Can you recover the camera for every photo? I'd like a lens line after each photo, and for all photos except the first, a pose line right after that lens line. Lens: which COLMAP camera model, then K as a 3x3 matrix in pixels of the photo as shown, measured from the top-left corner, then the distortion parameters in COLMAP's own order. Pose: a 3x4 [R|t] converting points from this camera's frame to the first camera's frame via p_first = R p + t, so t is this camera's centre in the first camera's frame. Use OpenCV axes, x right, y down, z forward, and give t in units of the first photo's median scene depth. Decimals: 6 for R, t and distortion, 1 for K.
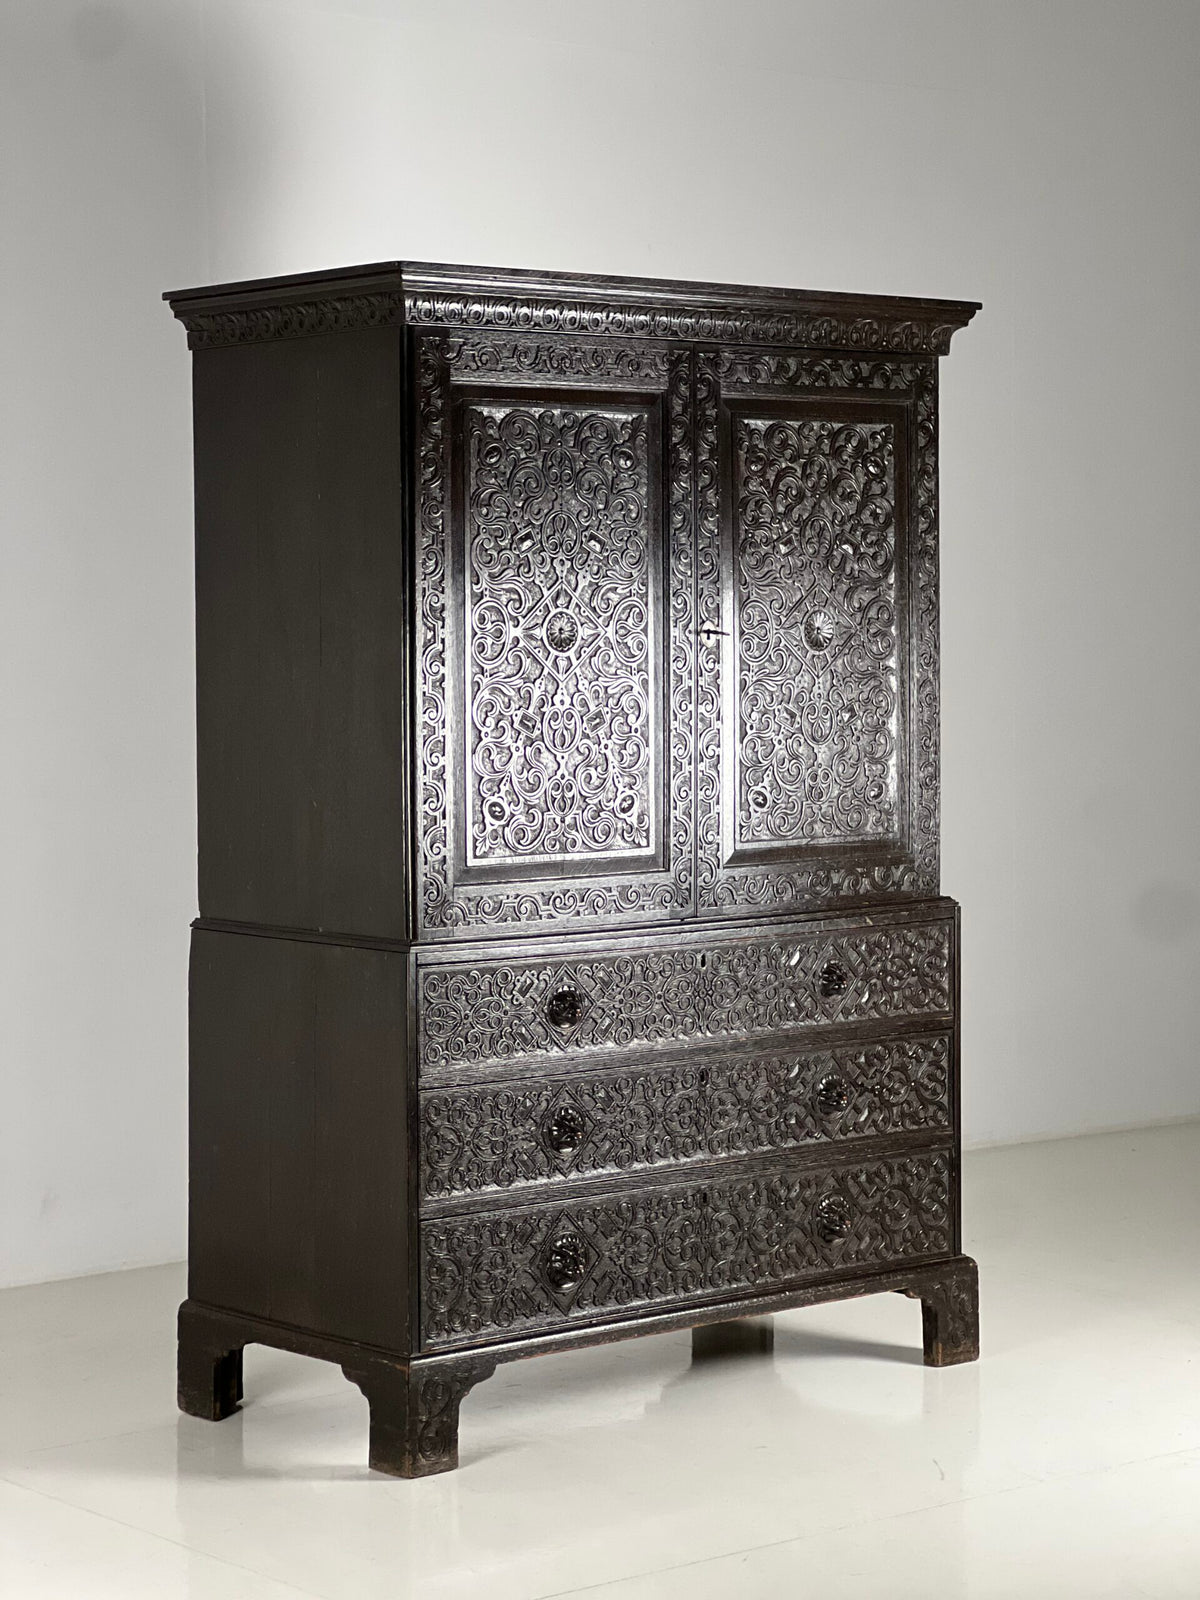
lens RADIAL K [[3542.3, 0, 599.5], [0, 3542.3, 712.8], [0, 0, 1]] dist [-0.404459, 10.737516]
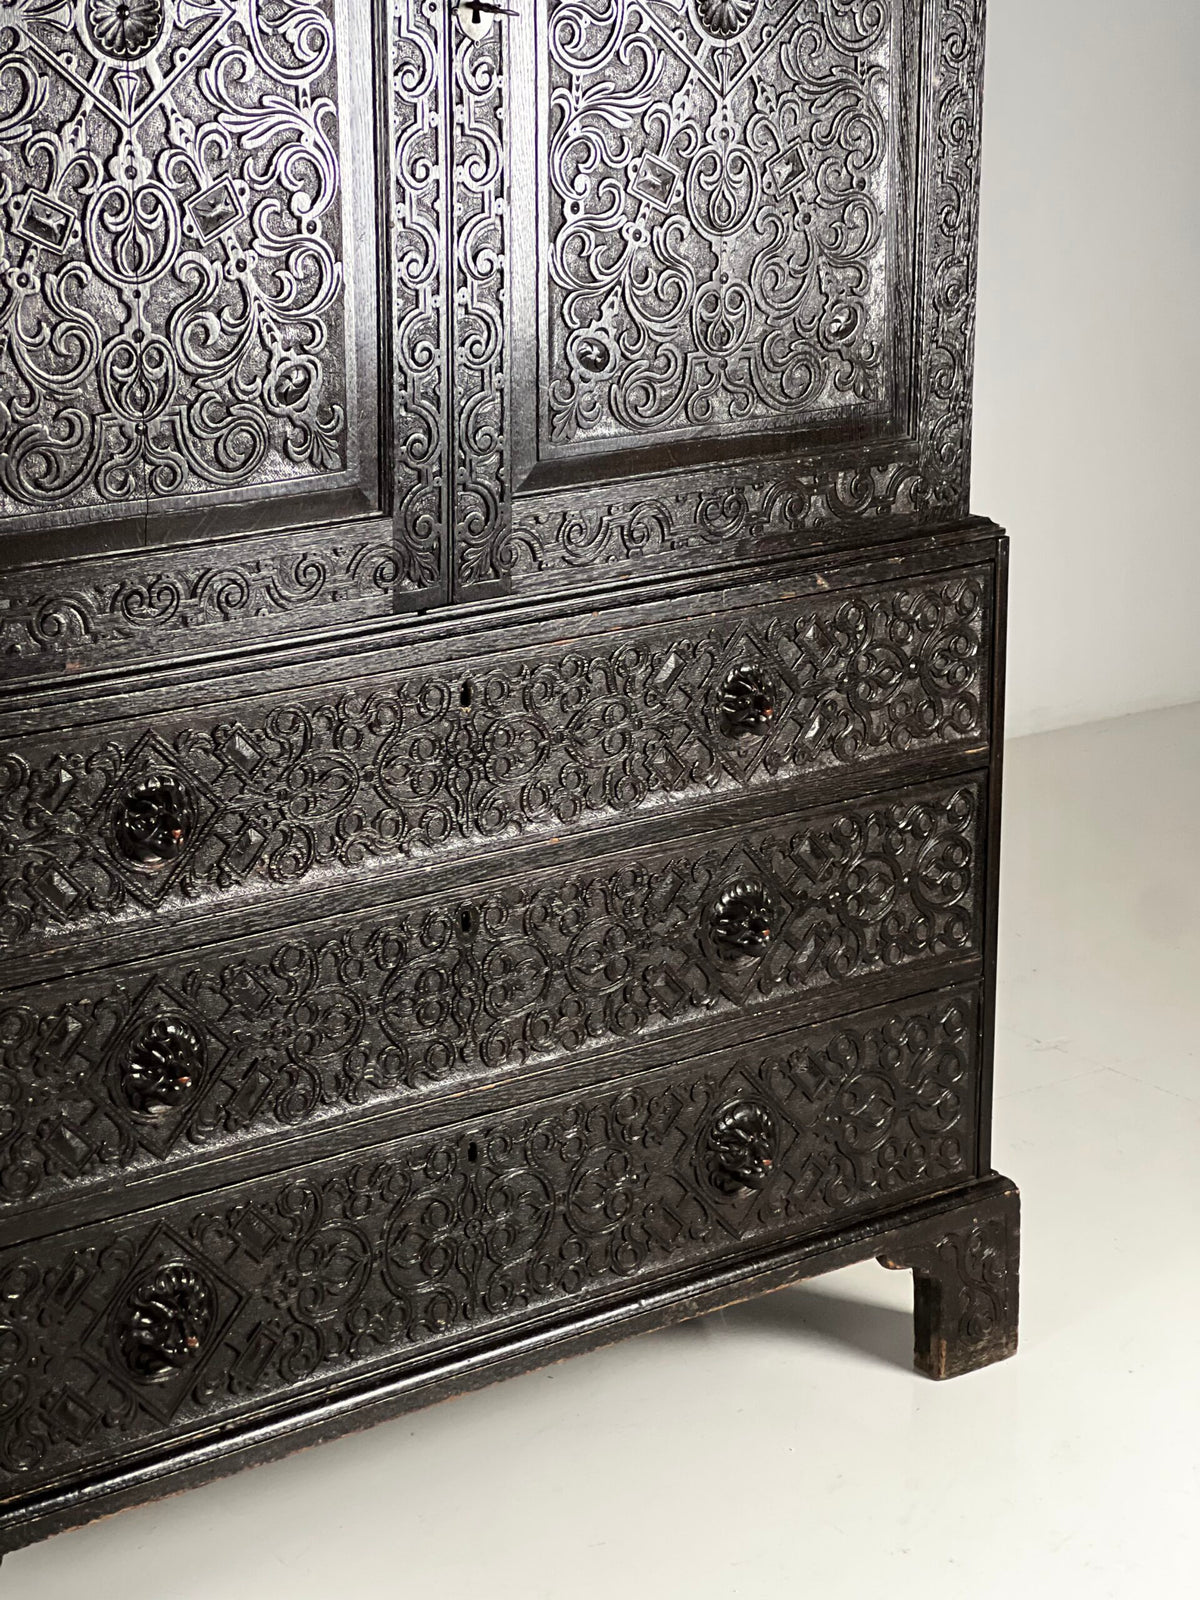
lens RADIAL K [[3542.3, 0, 599.5], [0, 3542.3, 712.8], [0, 0, 1]] dist [-0.404459, 10.737516]
pose [[0.999394, 0.013308, -0.032151, 0.063116], [-0.006007, 0.976090, 0.217284, -0.033430], [0.034274, -0.216960, 0.975579, 0.520407]]
